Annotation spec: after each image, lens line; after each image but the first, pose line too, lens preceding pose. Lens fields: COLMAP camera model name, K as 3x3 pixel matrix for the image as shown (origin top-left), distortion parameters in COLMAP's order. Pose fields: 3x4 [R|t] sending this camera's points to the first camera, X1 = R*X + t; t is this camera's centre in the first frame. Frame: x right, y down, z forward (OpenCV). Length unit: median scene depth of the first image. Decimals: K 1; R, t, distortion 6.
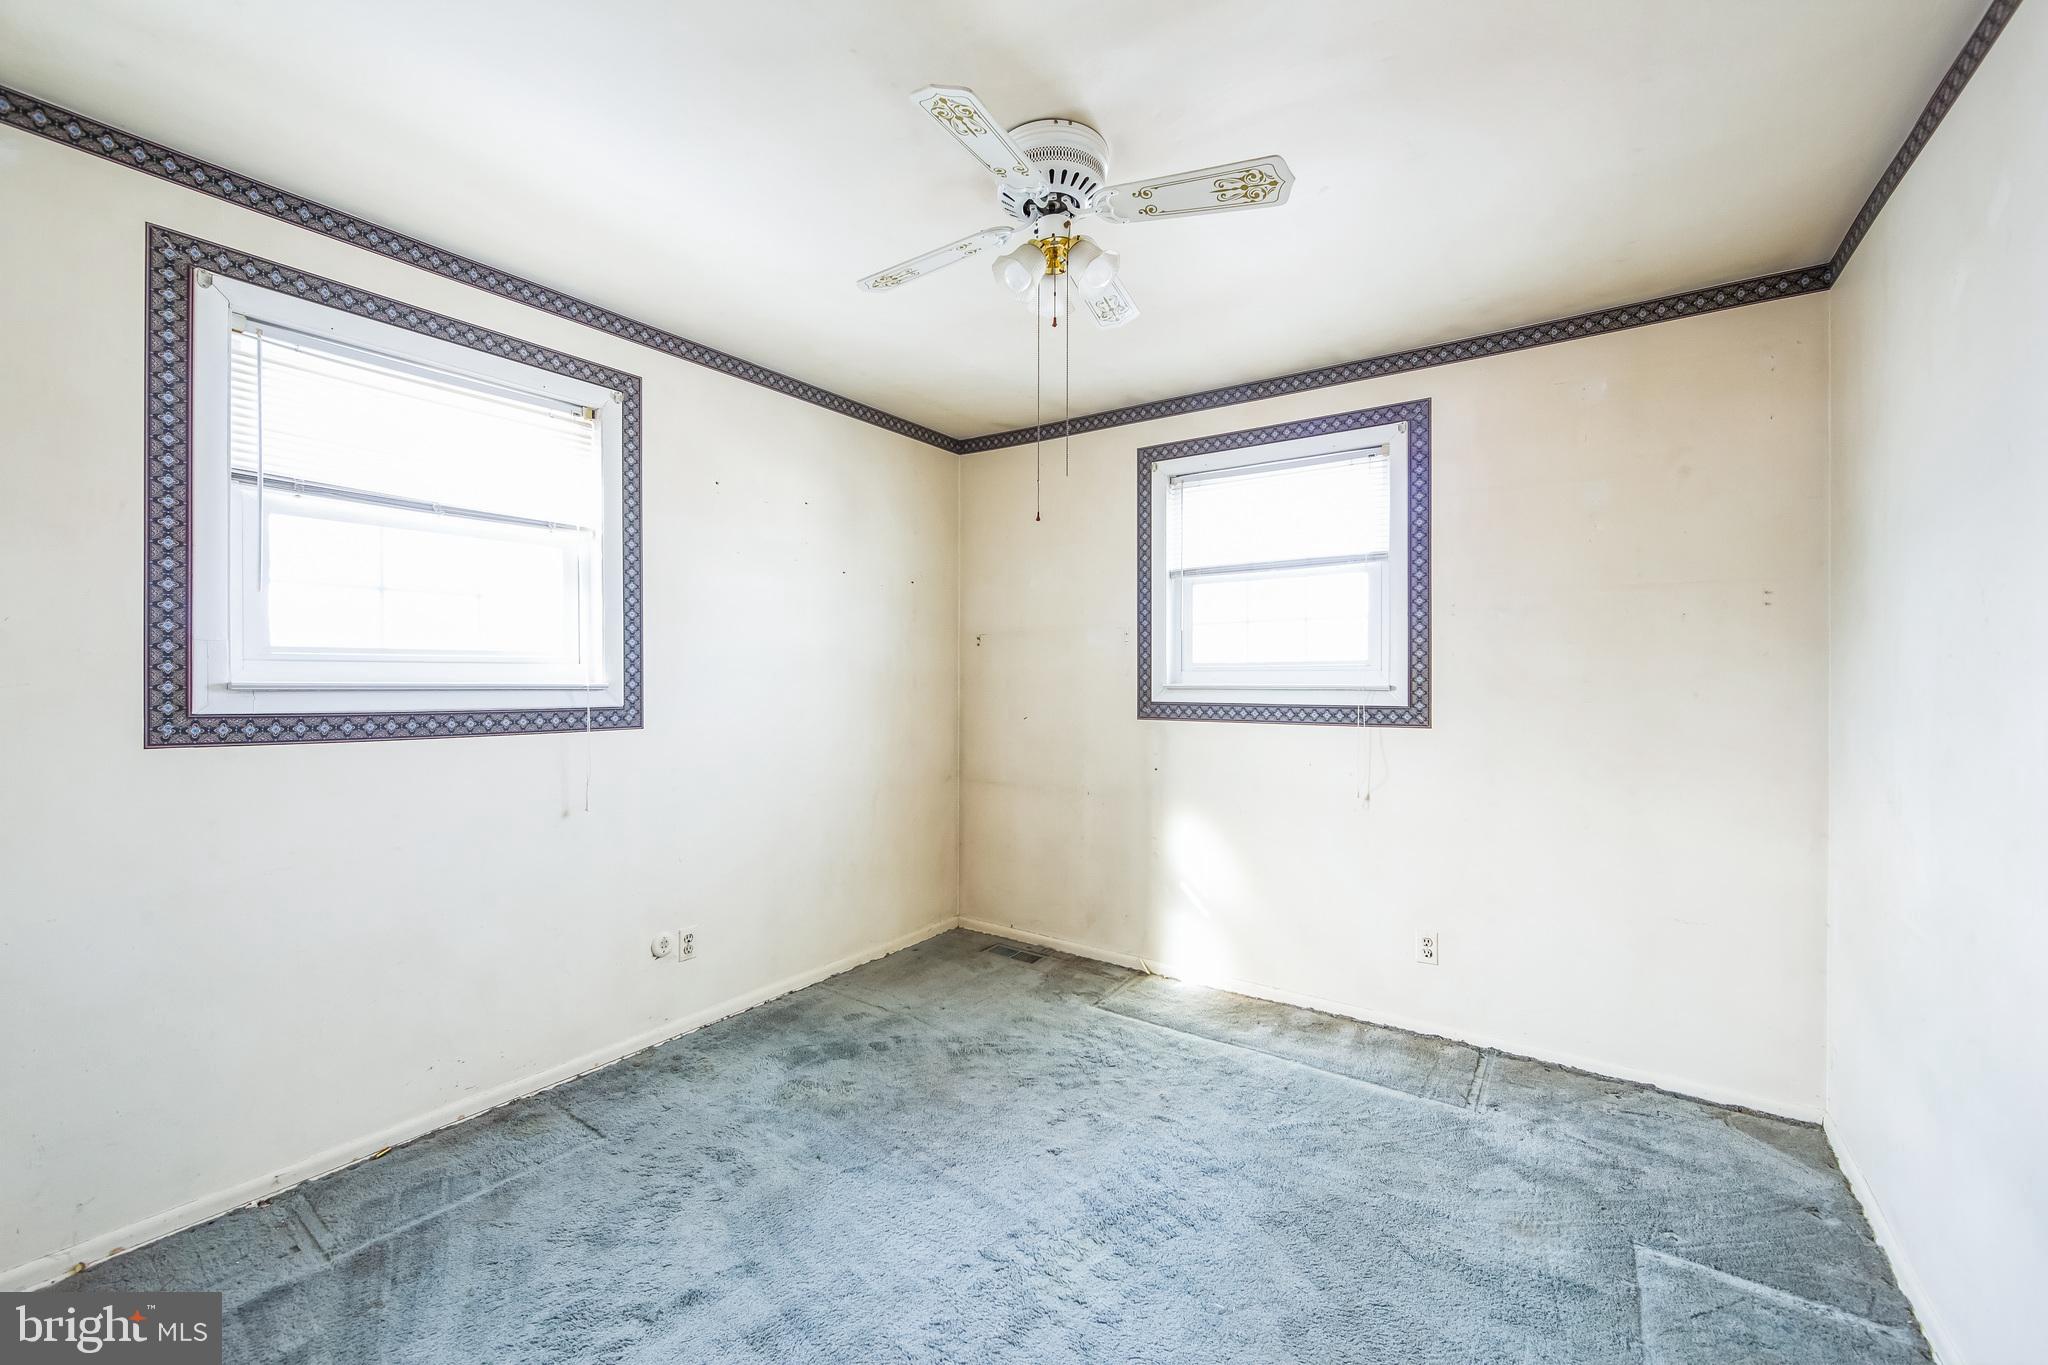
lens RADIAL K [[808.4, 0, 1014.9], [0, 808.4, 684.9], [0, 0, 1]] dist [-0.011063, 0.000870]
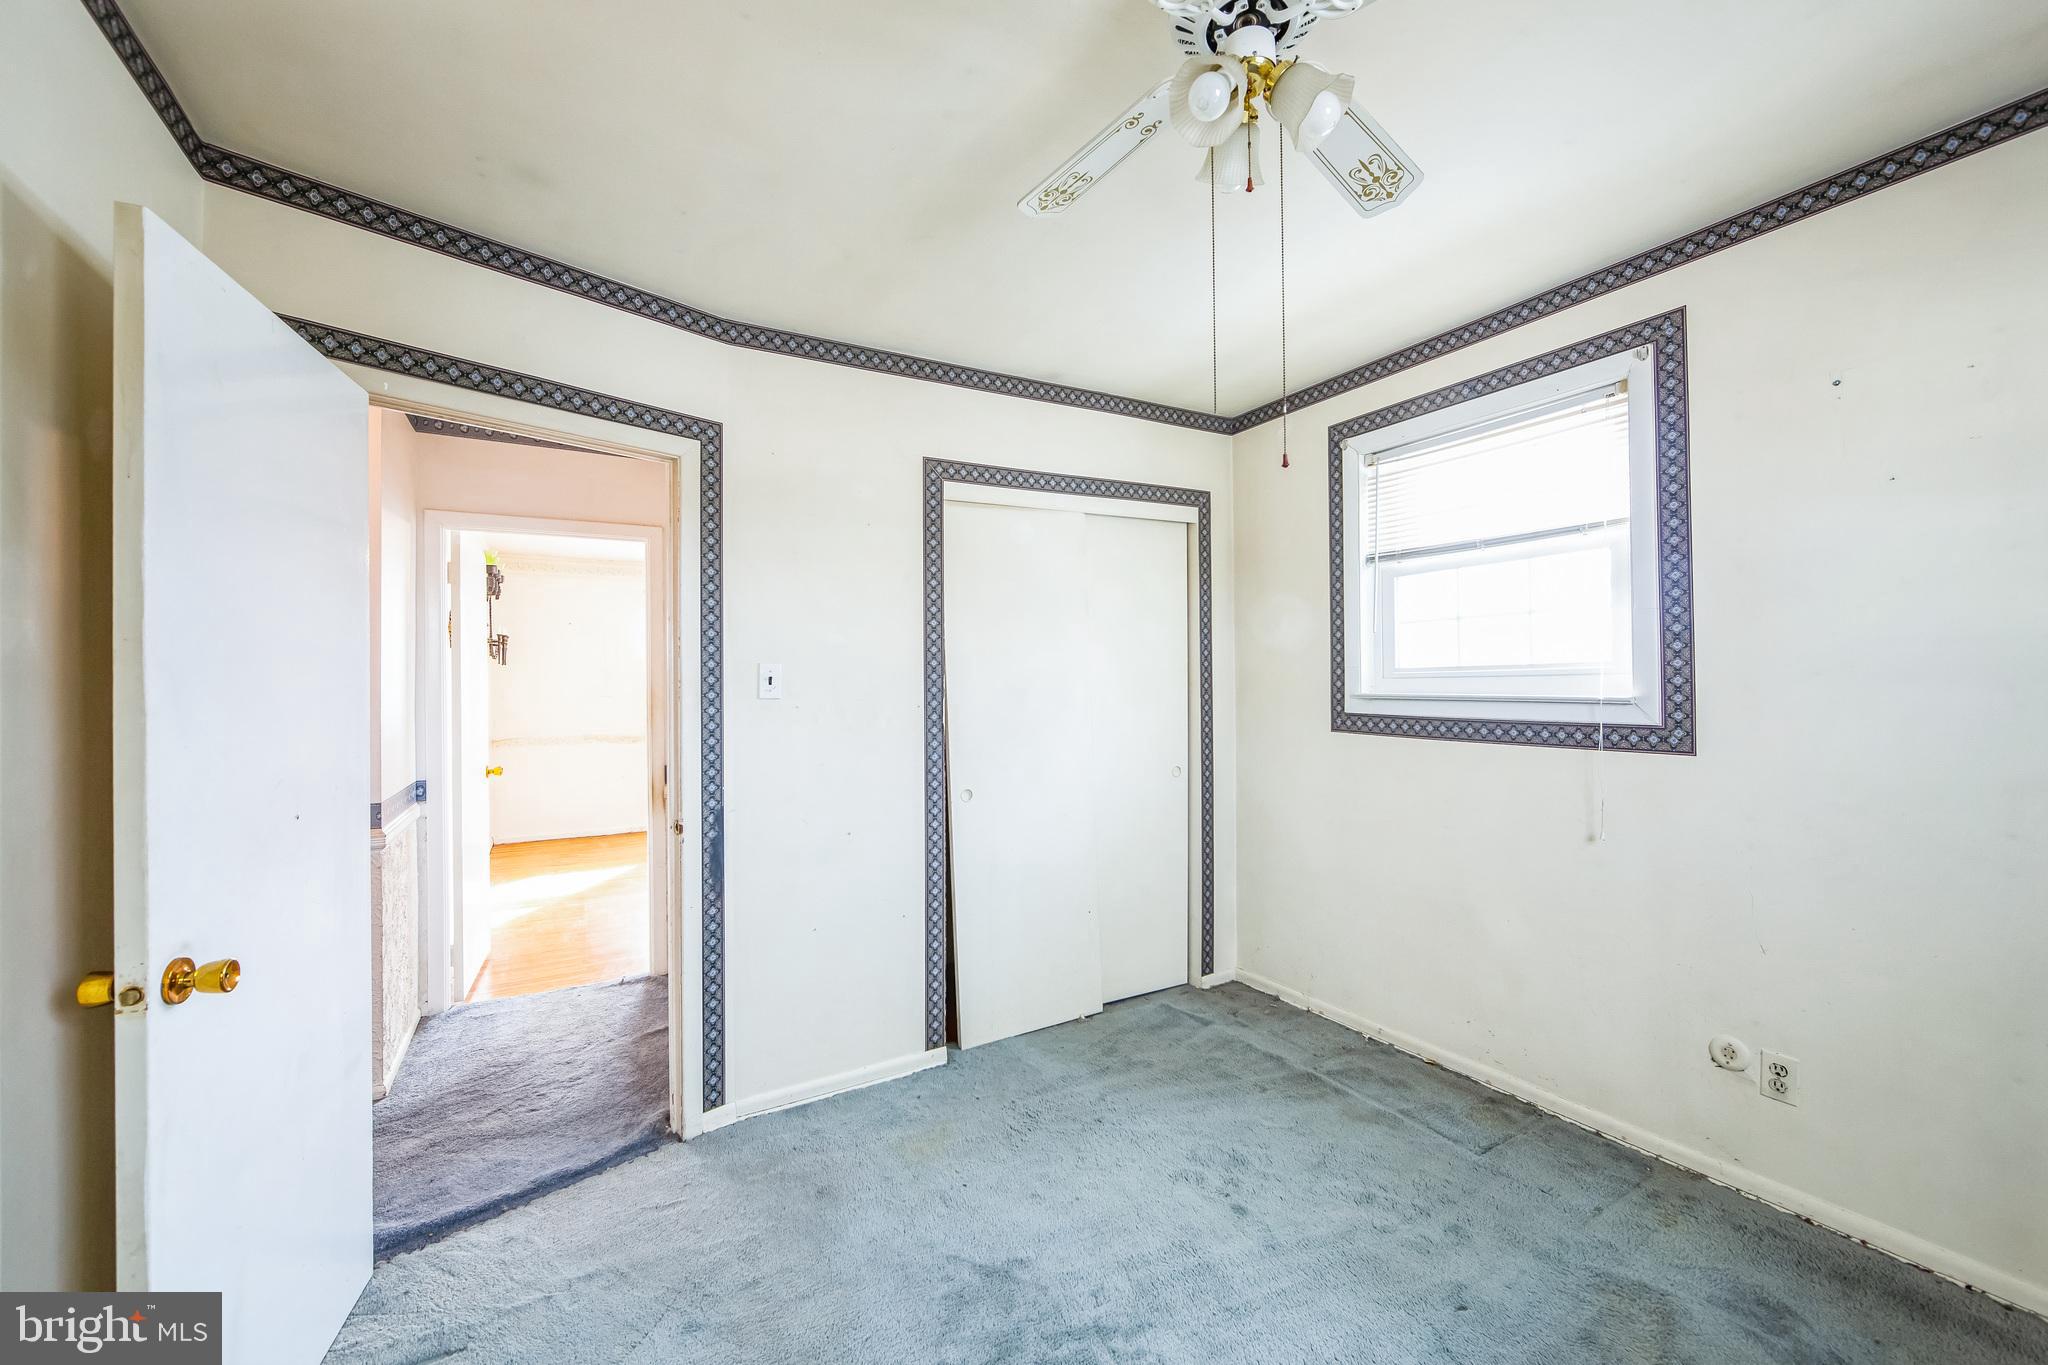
lens RADIAL K [[808.4, 0, 1026.0], [0, 808.4, 679.2], [0, 0, 1]] dist [-0.011063, 0.000870]
pose [[-0.410982, -0.006463, -0.911621, 0.545465], [-0.001456, 0.999978, -0.006433, -0.014266], [0.911642, -0.001317, -0.410983, 0.791797]]
